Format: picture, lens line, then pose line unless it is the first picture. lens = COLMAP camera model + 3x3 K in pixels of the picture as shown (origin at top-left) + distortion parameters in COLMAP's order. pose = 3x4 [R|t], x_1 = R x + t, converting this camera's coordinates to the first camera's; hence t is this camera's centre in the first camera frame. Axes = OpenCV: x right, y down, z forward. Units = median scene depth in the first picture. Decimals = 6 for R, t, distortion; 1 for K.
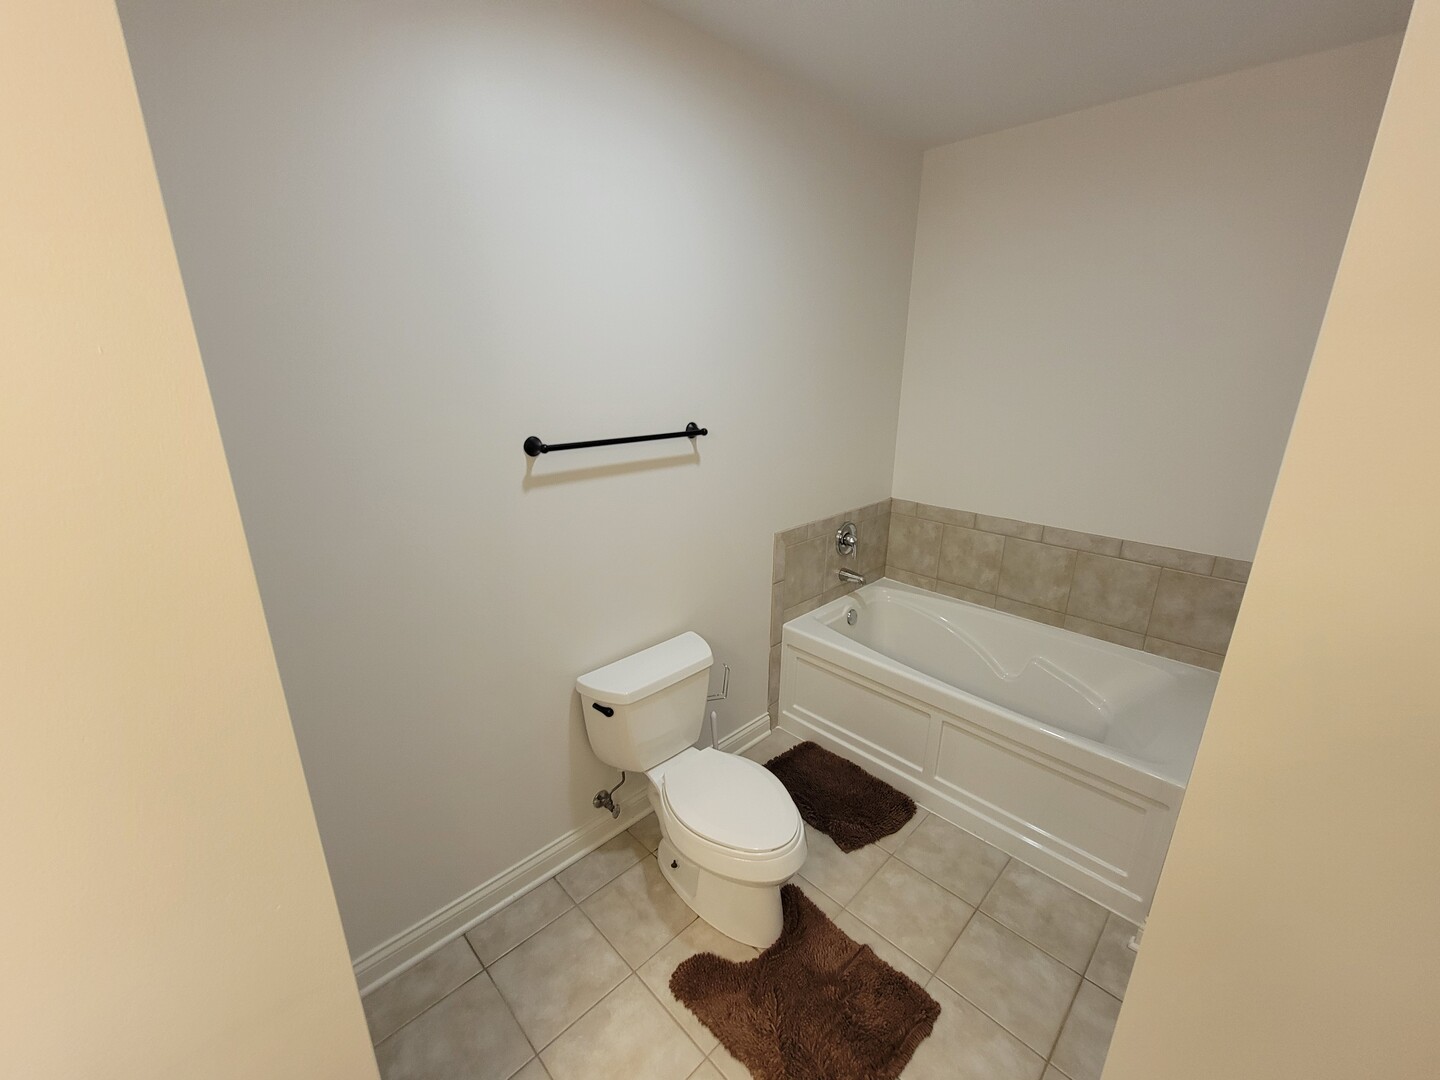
lens RADIAL K [[584.4, 0, 718.9], [0, 584.4, 544.5], [0, 0, 1]] dist [-0.000421, 0.000099]
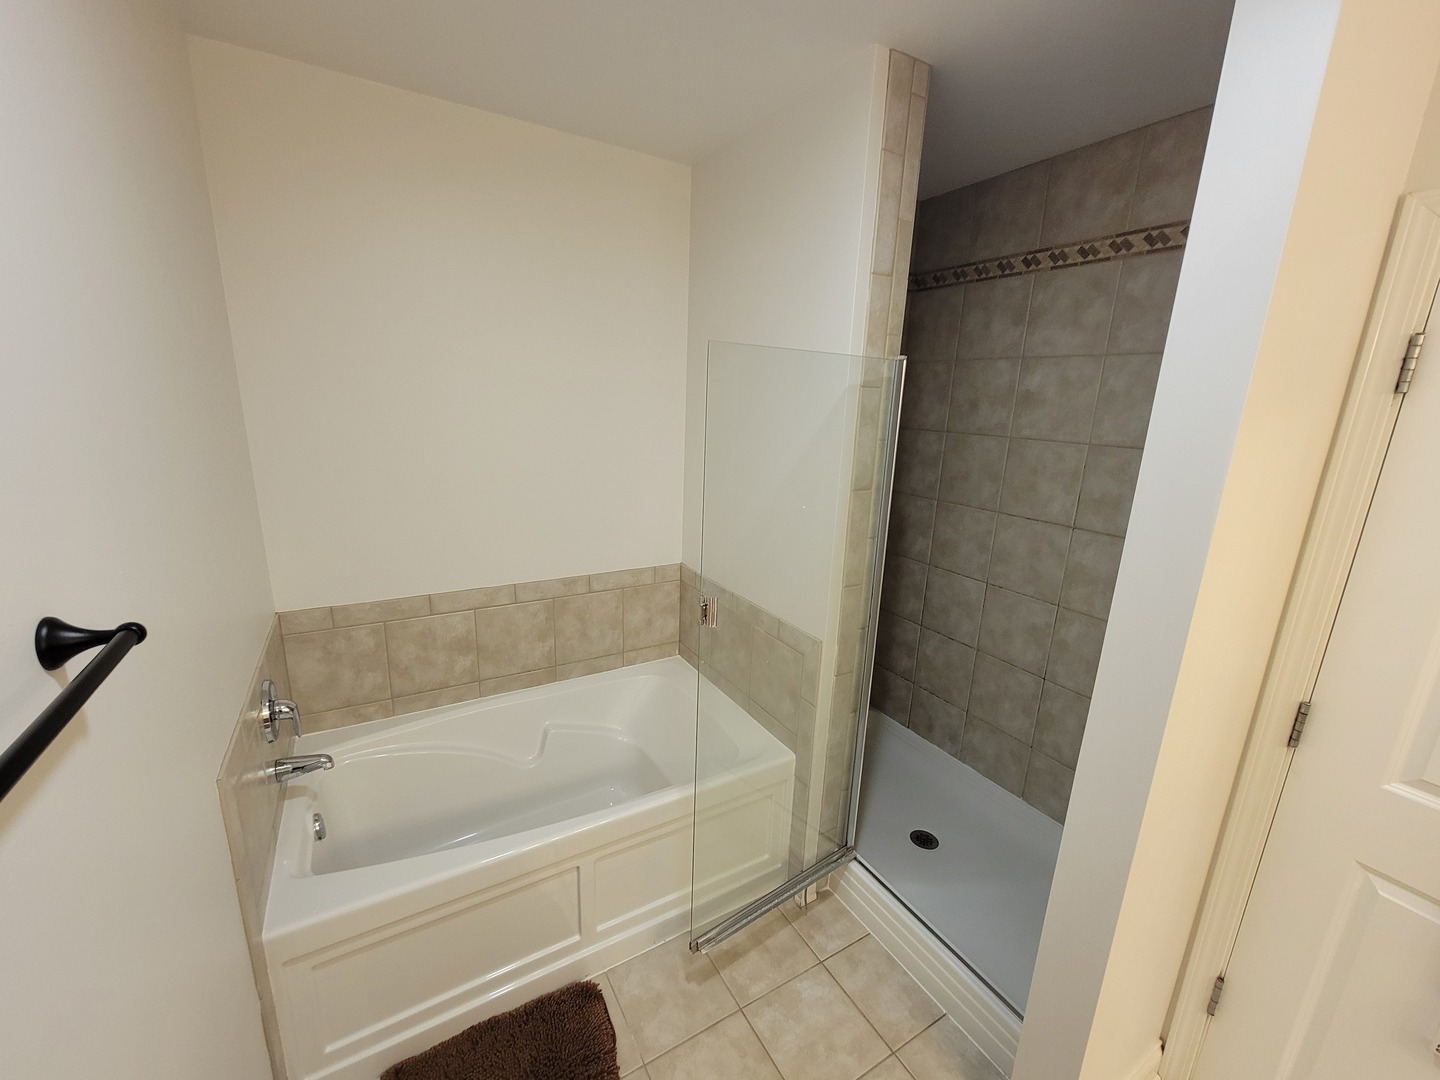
lens RADIAL K [[584.4, 0, 718.9], [0, 584.4, 544.5], [0, 0, 1]] dist [-0.000421, 0.000099]
pose [[0.244028, -0.232512, 0.941482, -0.176286], [0.256222, 0.951792, 0.168647, -0.155354], [-0.935308, 0.200074, 0.291838, 0.438834]]
